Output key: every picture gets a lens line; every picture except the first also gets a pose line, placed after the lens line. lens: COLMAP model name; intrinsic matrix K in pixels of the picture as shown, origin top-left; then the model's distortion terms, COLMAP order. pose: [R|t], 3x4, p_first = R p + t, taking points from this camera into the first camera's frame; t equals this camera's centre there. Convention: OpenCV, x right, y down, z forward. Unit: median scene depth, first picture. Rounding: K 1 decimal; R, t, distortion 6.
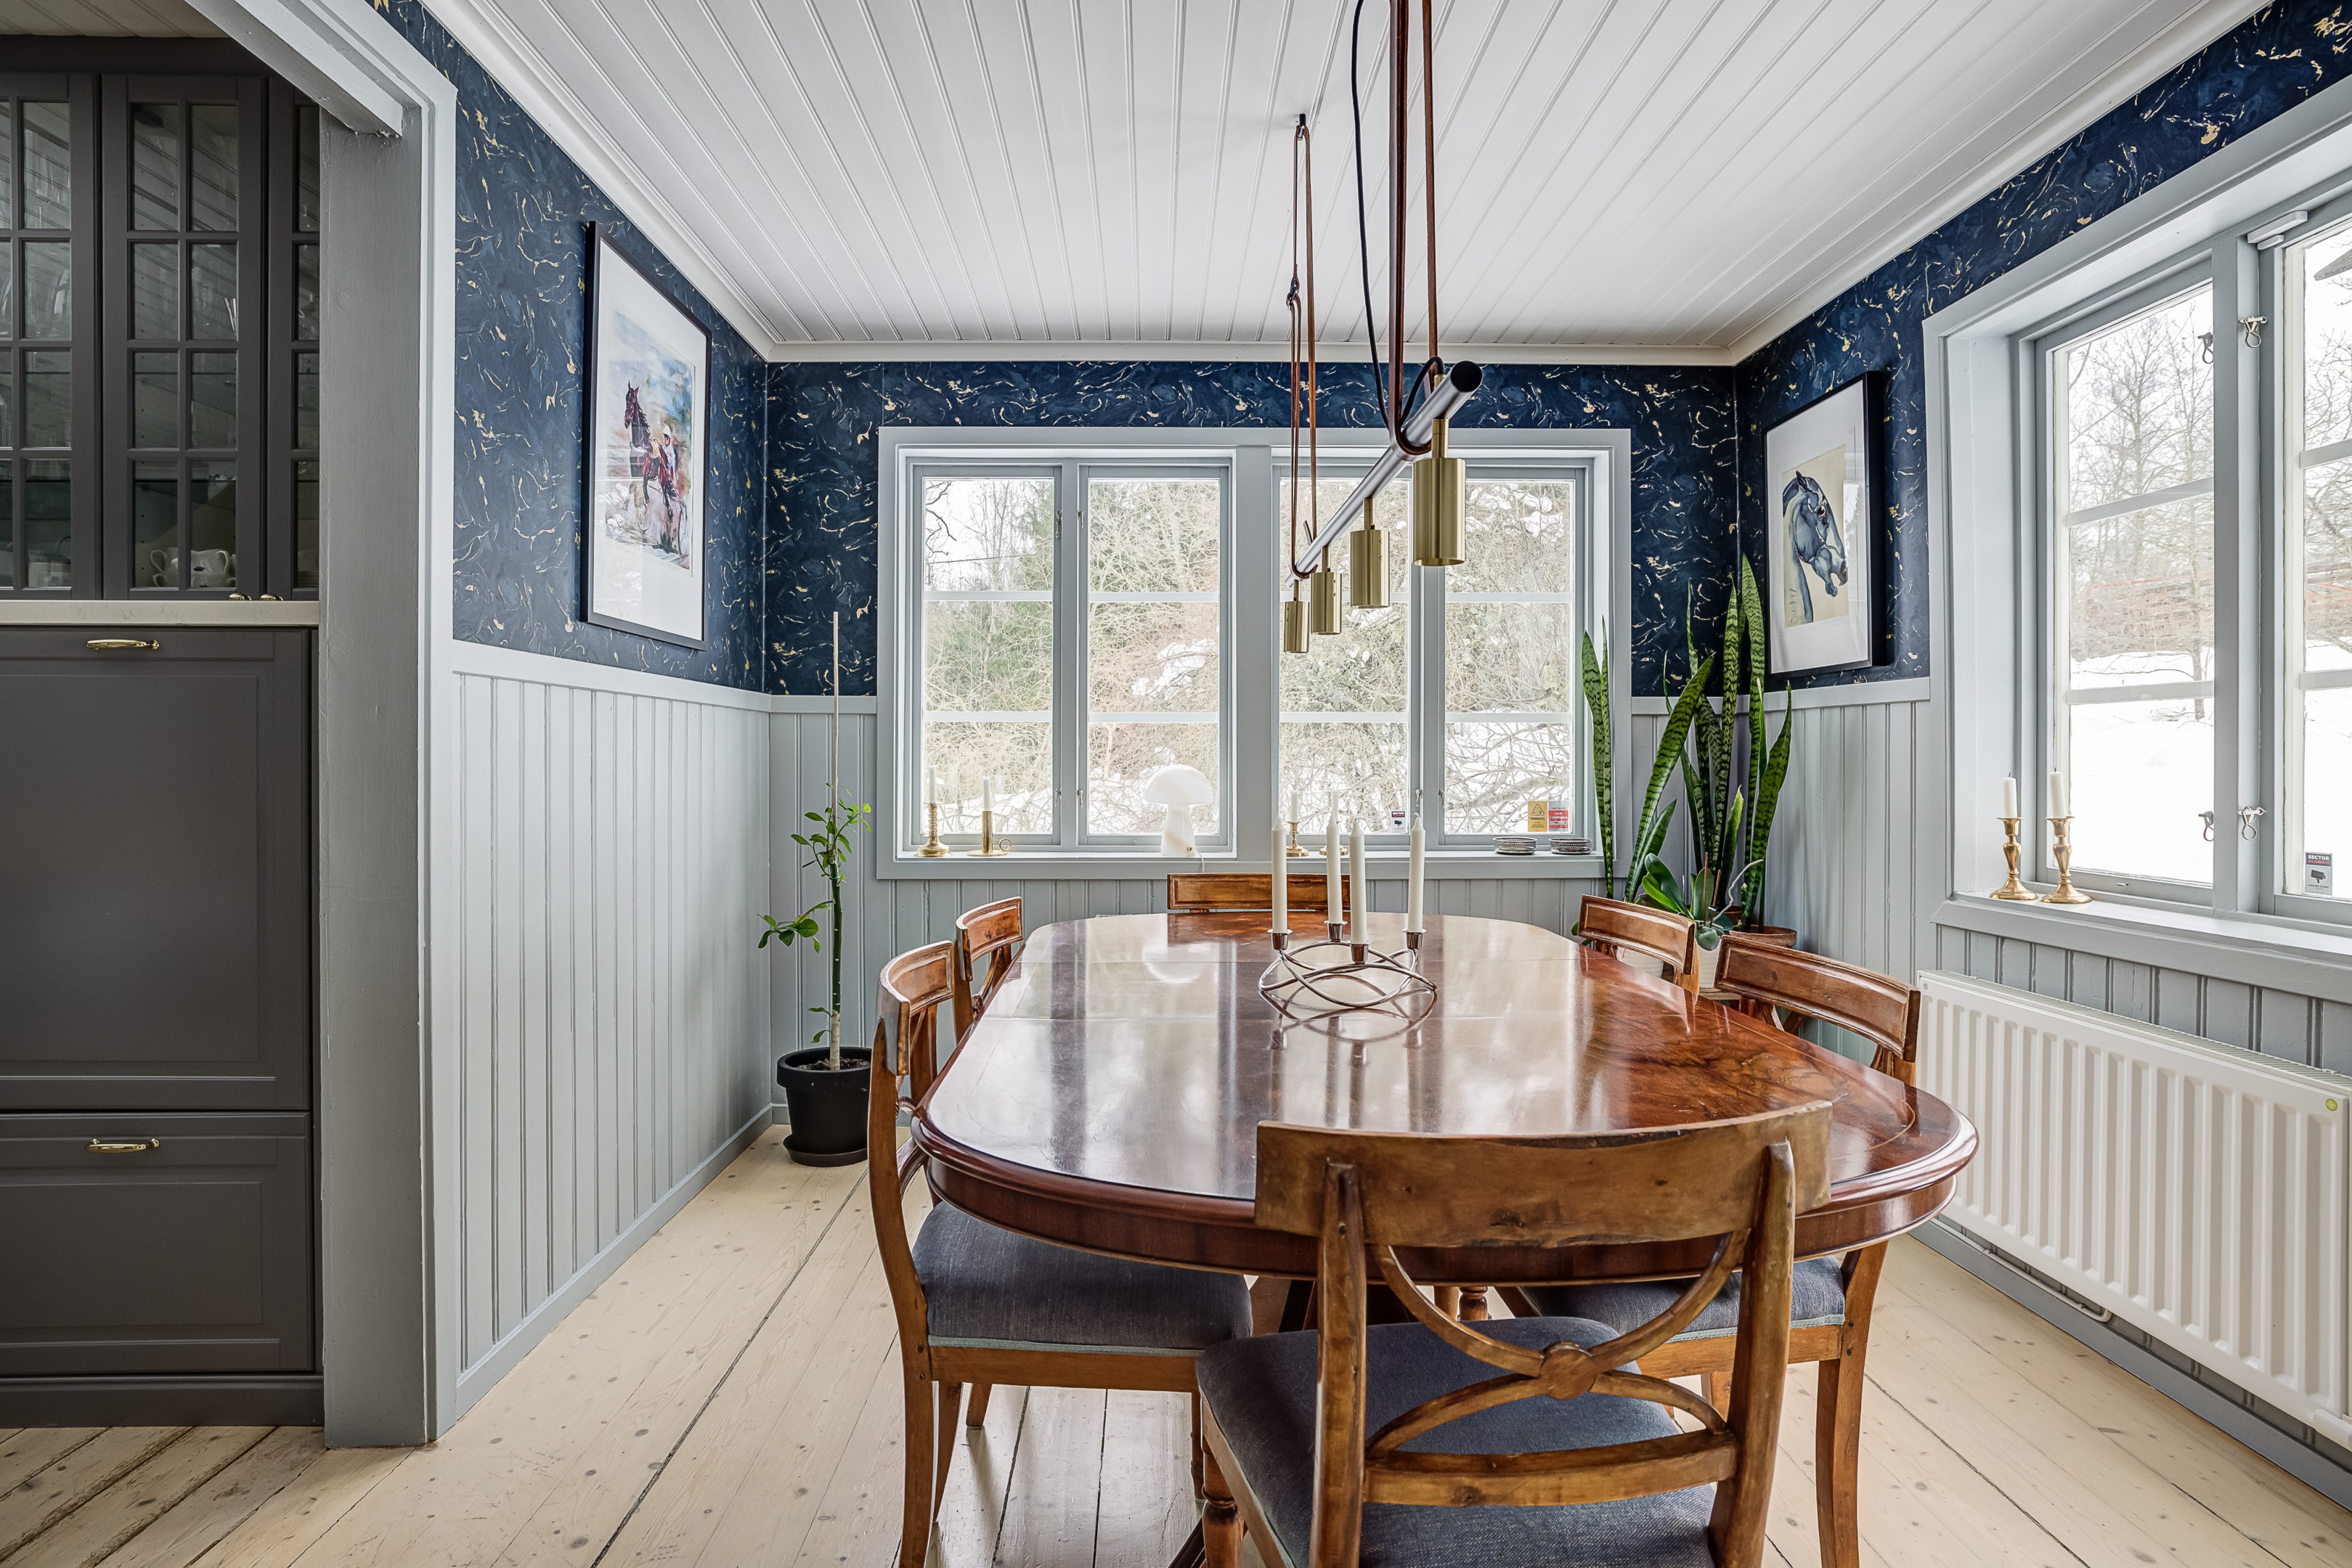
lens RADIAL K [[1208.8, 0, 1174.9], [0, 1208.8, 760.4], [0, 0, 1]] dist [-0.020745, 0.002518]
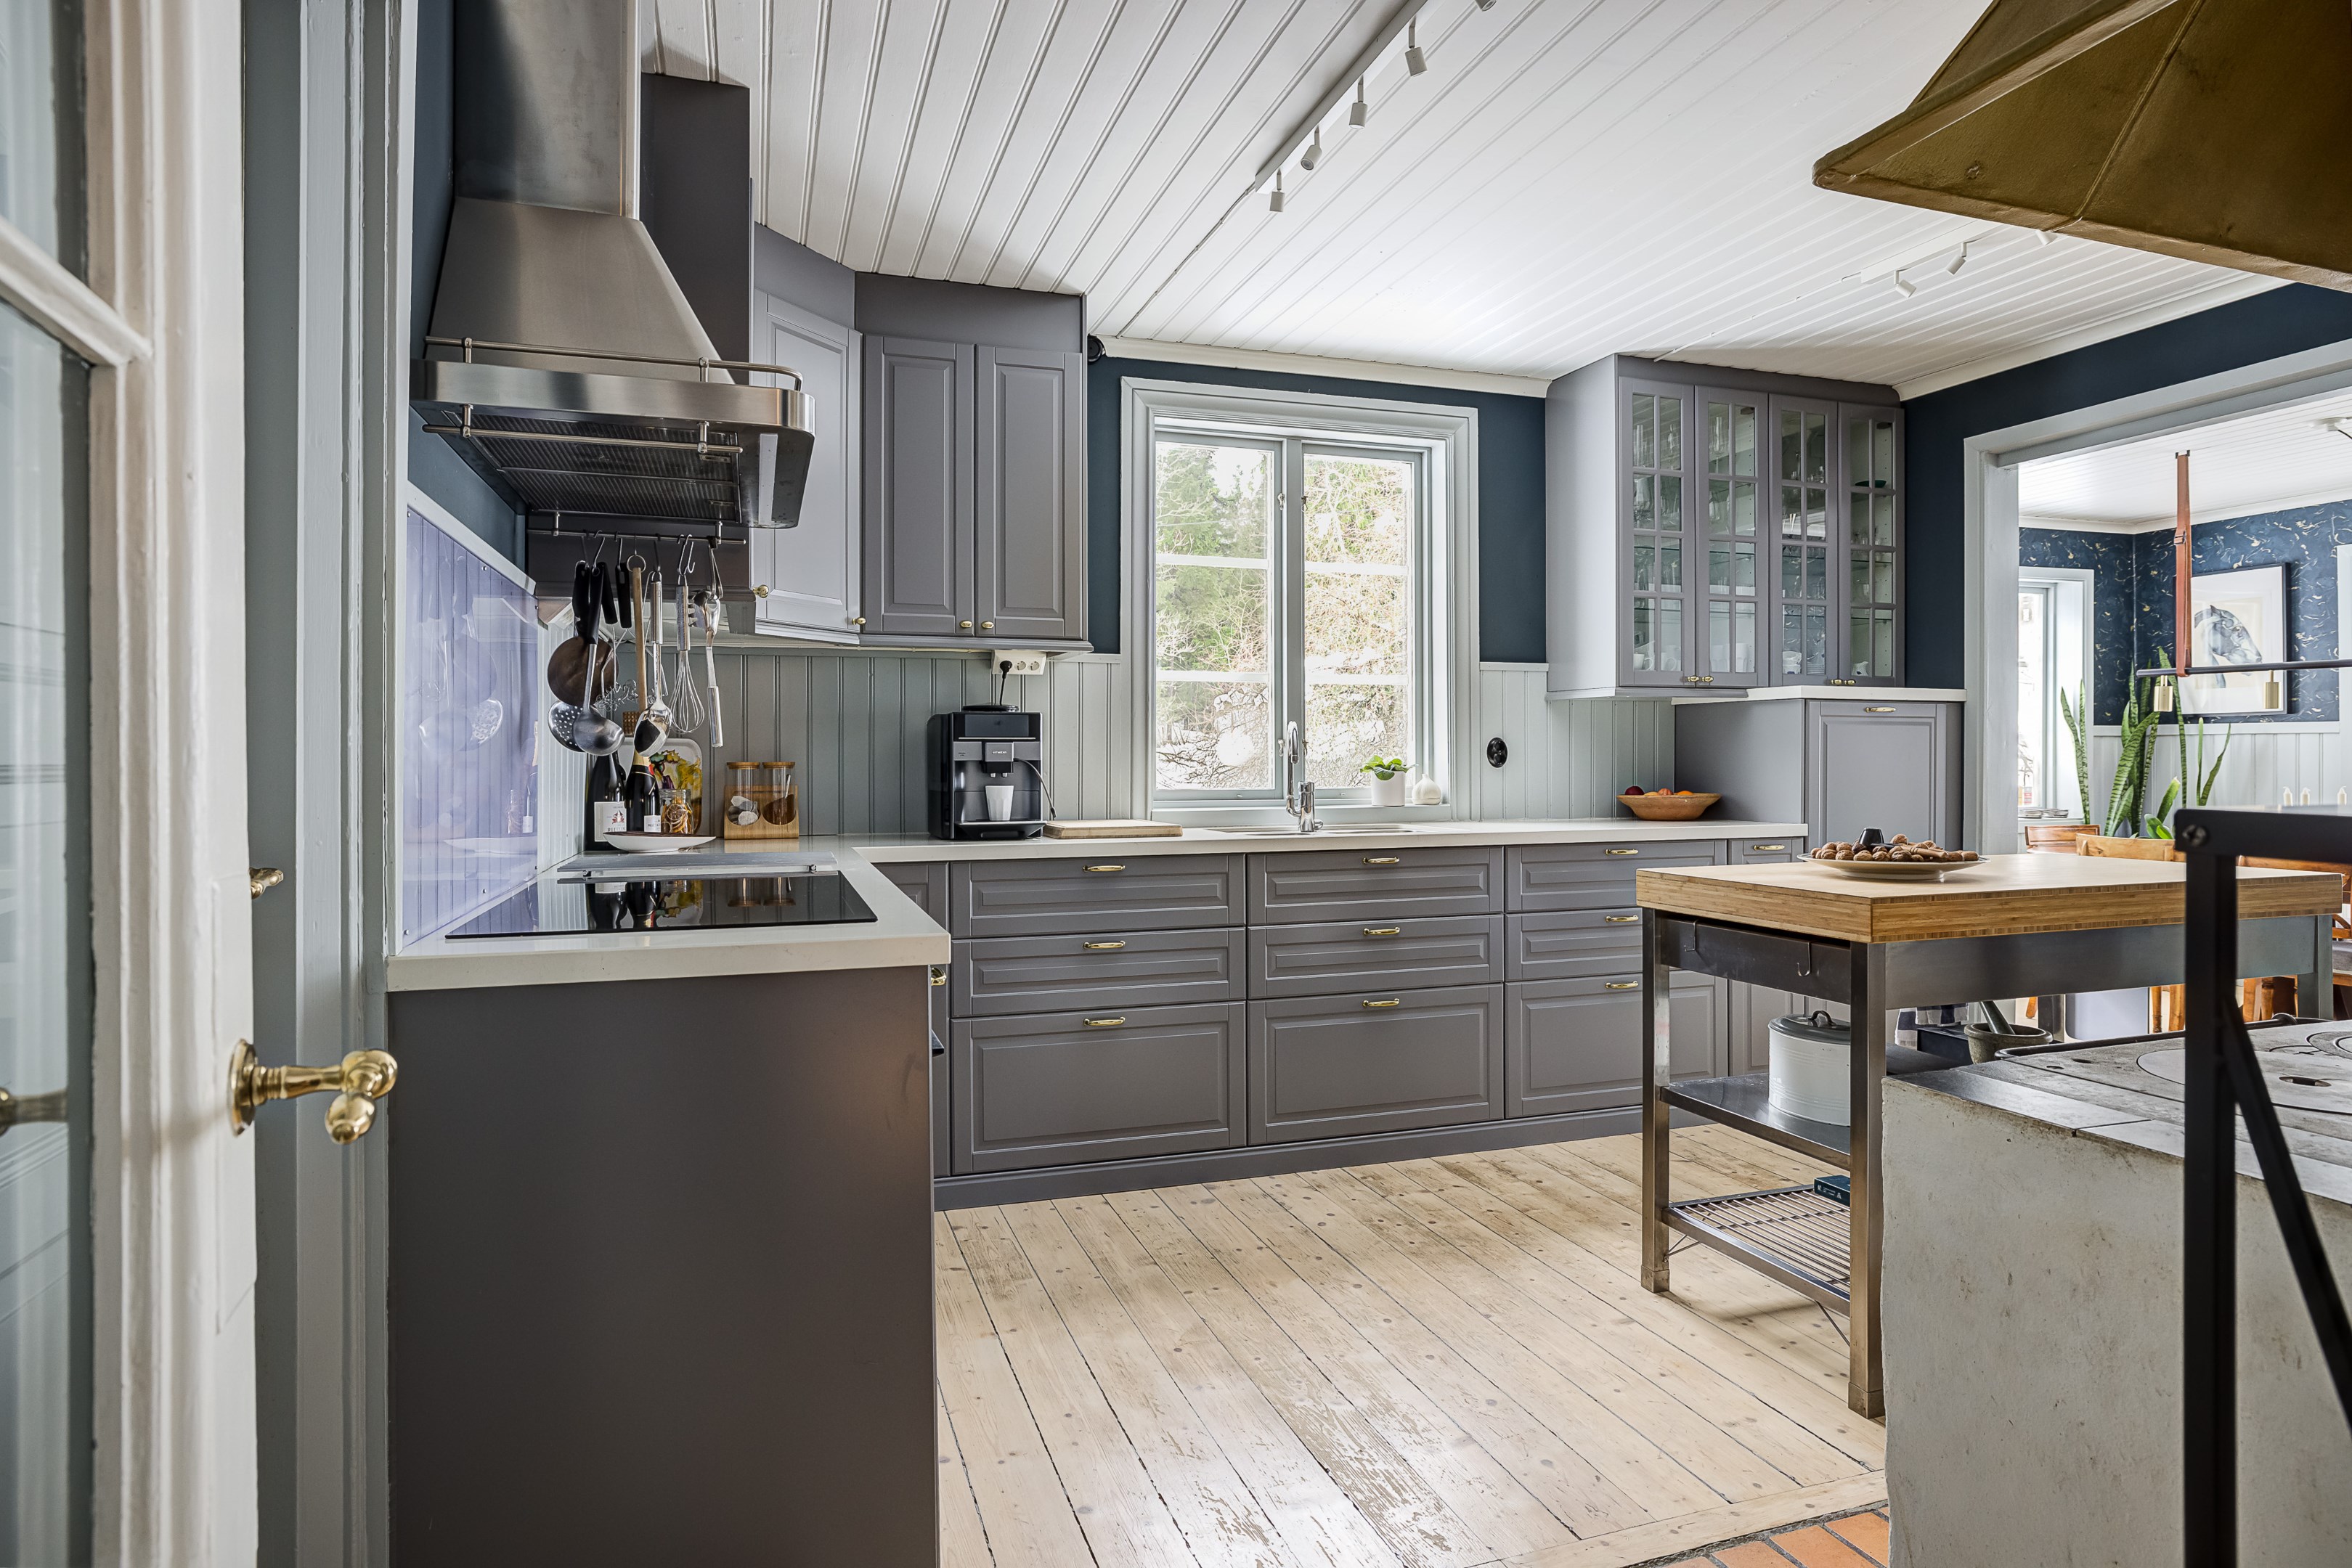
lens RADIAL K [[1306.0, 0, 1182.3], [0, 1306.0, 761.5], [0, 0, 1]] dist [-0.005719, 0.002192]
pose [[0.957759, -0.003598, 0.287551, -1.566221], [0.003422, 0.999994, 0.001112, -0.008723], [-0.287553, -0.000081, 0.957765, -0.457872]]
